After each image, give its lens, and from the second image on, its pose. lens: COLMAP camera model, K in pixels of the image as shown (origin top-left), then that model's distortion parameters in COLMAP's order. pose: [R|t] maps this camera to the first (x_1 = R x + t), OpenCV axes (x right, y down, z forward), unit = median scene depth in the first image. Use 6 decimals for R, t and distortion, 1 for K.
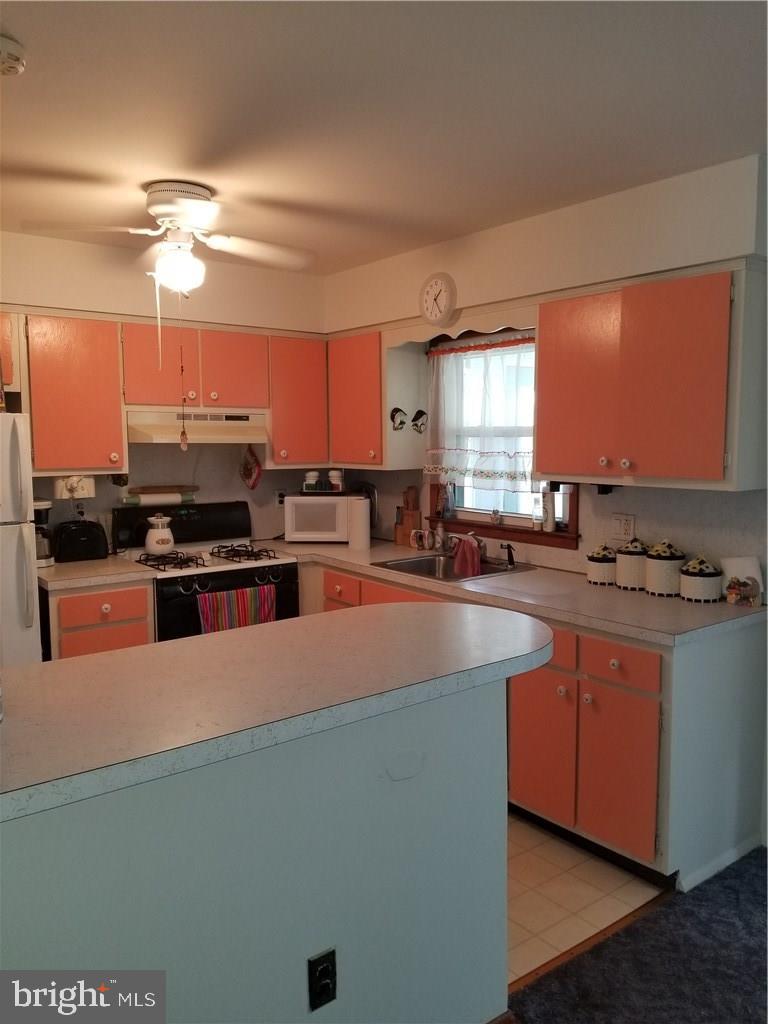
lens RADIAL K [[792.3, 0, 394.9], [0, 792.3, 518.8], [0, 0, 1]] dist [0.117968, -0.232649]
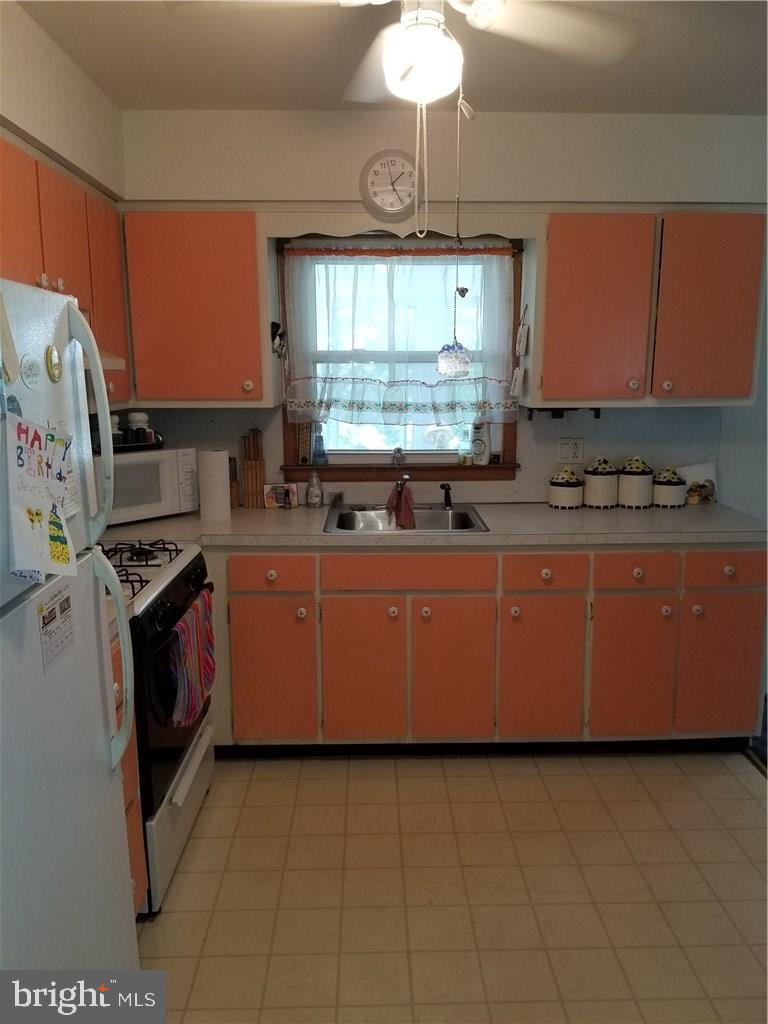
lens RADIAL K [[792.3, 0, 394.9], [0, 792.3, 518.8], [0, 0, 1]] dist [0.117968, -0.232649]
pose [[0.591576, -0.148442, 0.792466, -0.584068], [0.087029, 0.988919, 0.120273, -0.040079], [-0.801538, -0.002183, 0.597939, 0.489137]]
